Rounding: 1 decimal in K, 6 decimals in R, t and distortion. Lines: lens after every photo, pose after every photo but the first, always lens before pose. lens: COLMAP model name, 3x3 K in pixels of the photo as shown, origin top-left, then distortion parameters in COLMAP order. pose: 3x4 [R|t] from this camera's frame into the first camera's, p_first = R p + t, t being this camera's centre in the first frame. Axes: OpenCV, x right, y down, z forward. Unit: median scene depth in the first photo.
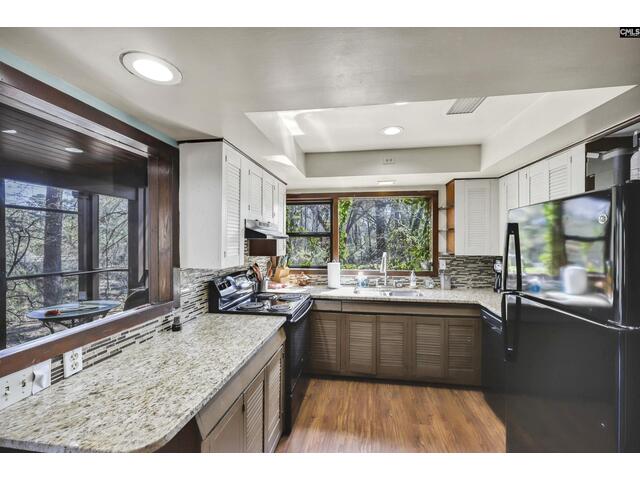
lens RADIAL K [[269.0, 0, 329.9], [0, 269.0, 243.0], [0, 0, 1]] dist [-0.001692, -0.001280]
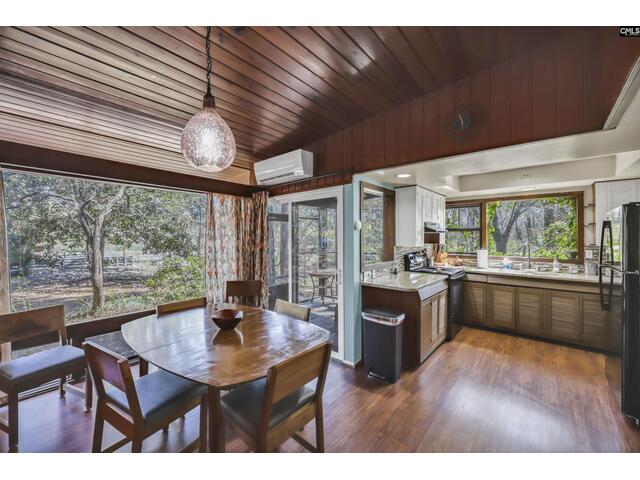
lens RADIAL K [[269.0, 0, 329.5], [0, 269.0, 236.1], [0, 0, 1]] dist [-0.001692, -0.001280]
pose [[0.856914, 0.000312, -0.515460, 0.062136], [-0.005234, 0.999954, -0.008096, 0.021114], [0.515433, 0.009636, 0.856876, -0.691703]]
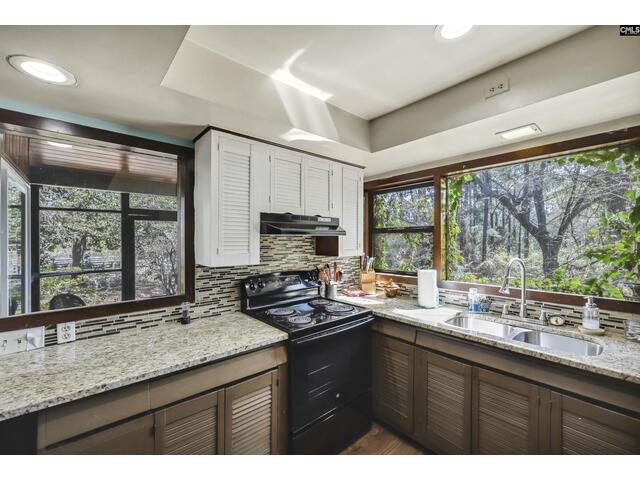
lens RADIAL K [[269.0, 0, 308.3], [0, 269.0, 240.9], [0, 0, 1]] dist [-0.001692, -0.001280]
pose [[0.740218, -0.003540, -0.672358, 0.299105], [-0.003298, 0.999955, -0.008897, 0.008863], [0.672359, 0.008803, 0.740173, 0.338710]]
